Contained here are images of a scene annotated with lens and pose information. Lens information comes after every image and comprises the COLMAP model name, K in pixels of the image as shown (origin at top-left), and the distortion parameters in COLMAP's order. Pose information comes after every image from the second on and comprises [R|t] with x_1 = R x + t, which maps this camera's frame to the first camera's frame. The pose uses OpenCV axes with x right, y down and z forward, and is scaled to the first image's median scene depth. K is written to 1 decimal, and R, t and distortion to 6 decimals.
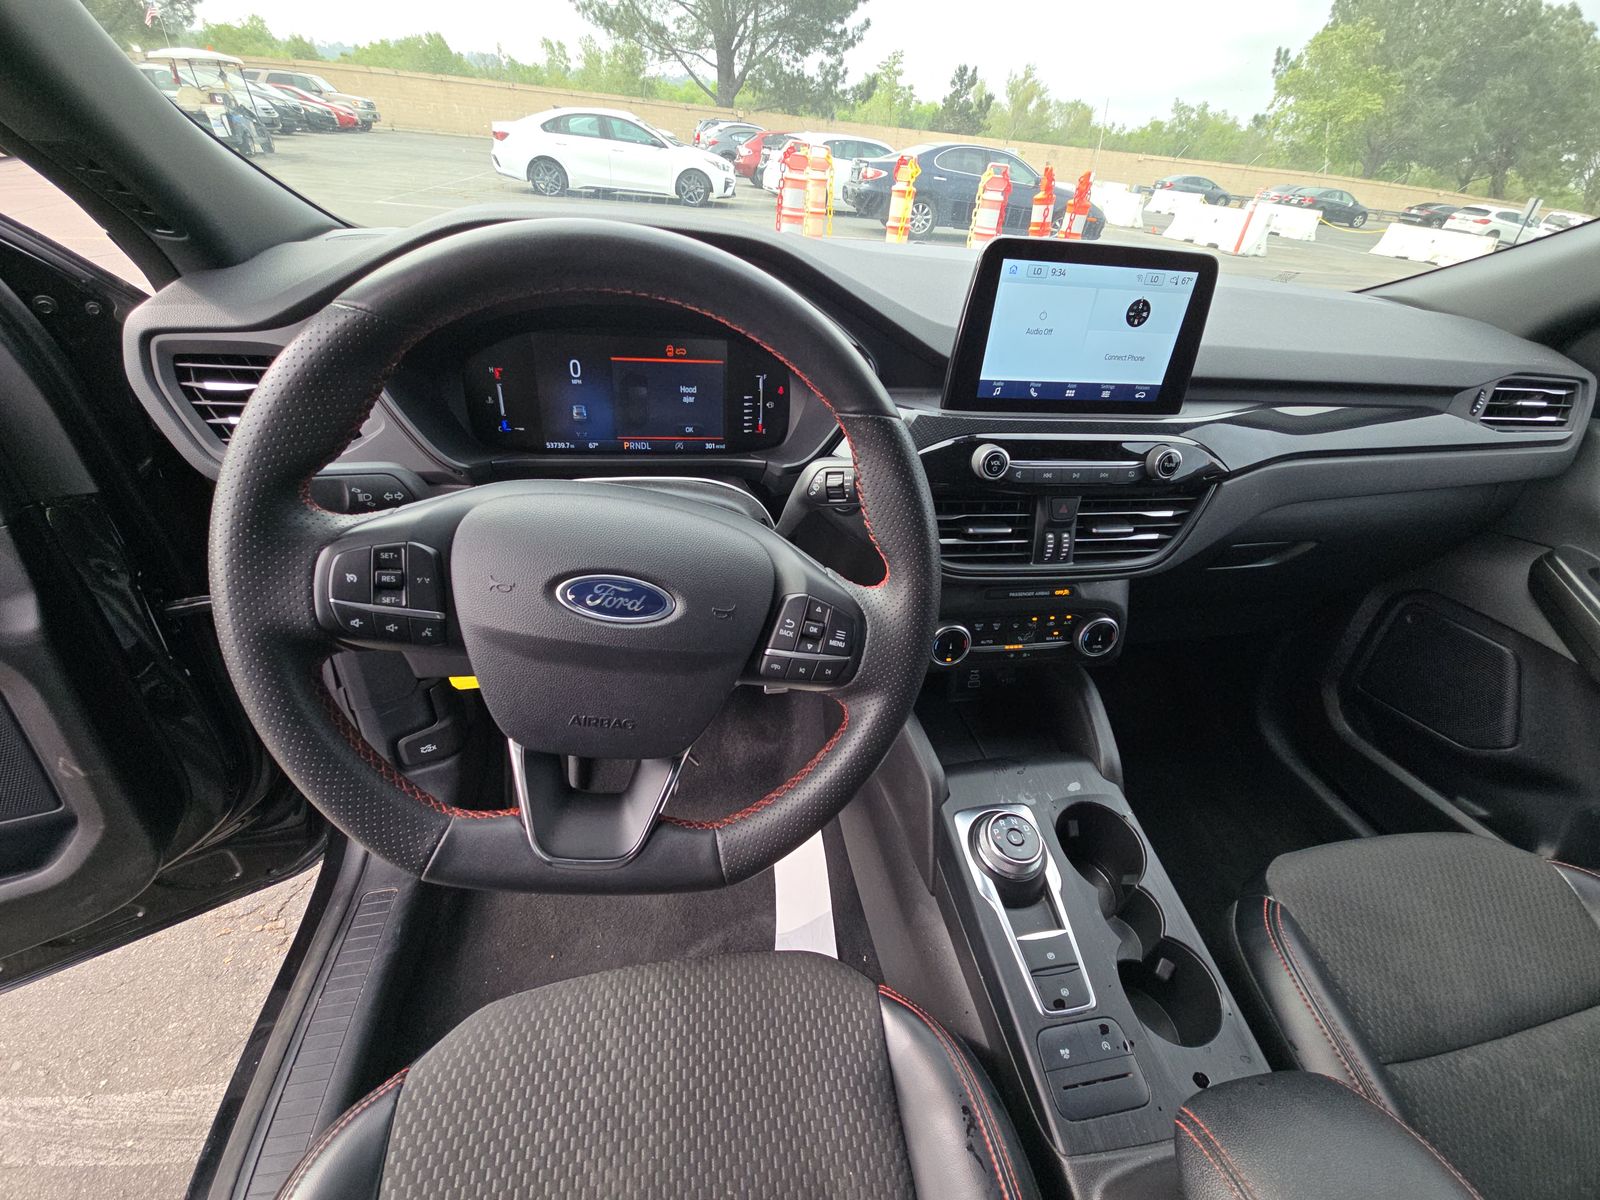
lens RADIAL K [[634.1, 0, 796.0], [0, 634.1, 606.2], [0, 0, 1]] dist [-0.001882, -0.005879]
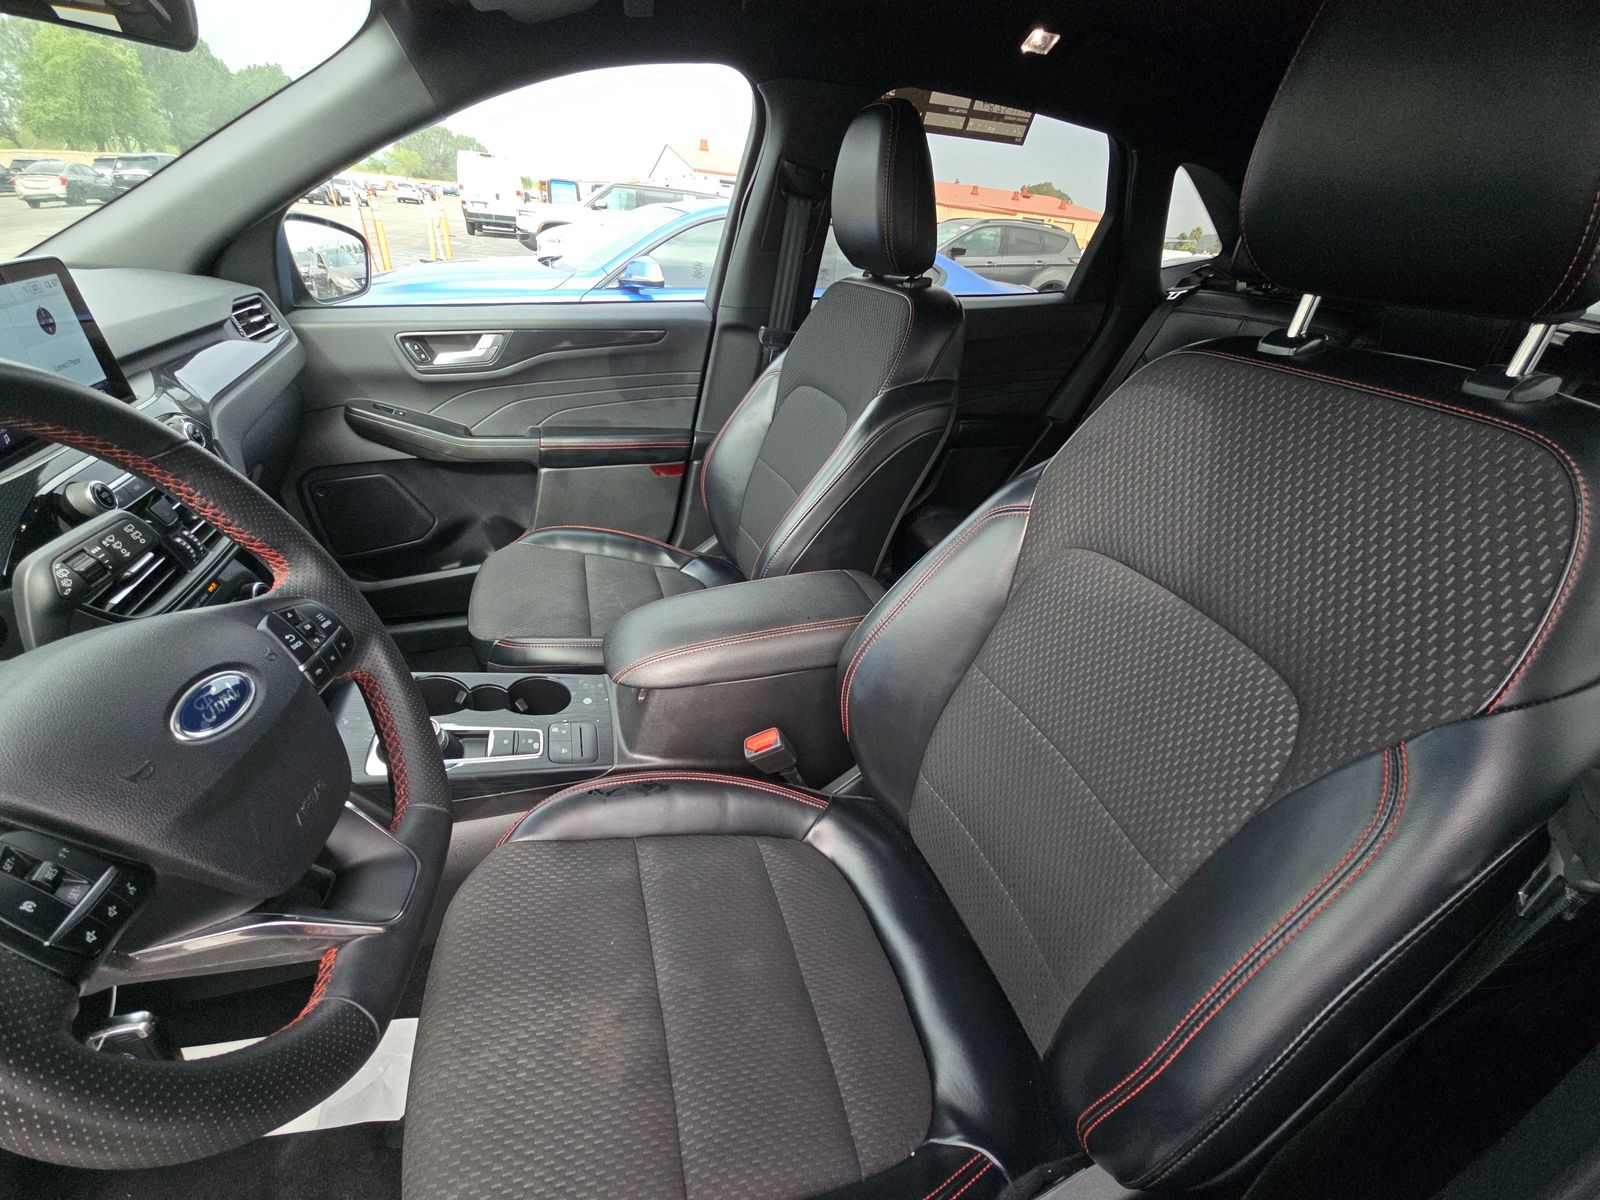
lens RADIAL K [[634.1, 0, 795.5], [0, 634.1, 601.7], [0, 0, 1]] dist [-0.001882, -0.005879]
pose [[-0.133866, -0.572368, 0.808996, -0.638475], [0.496867, 0.667558, 0.554517, -0.121732], [-0.857440, 0.476194, 0.195027, 0.008126]]
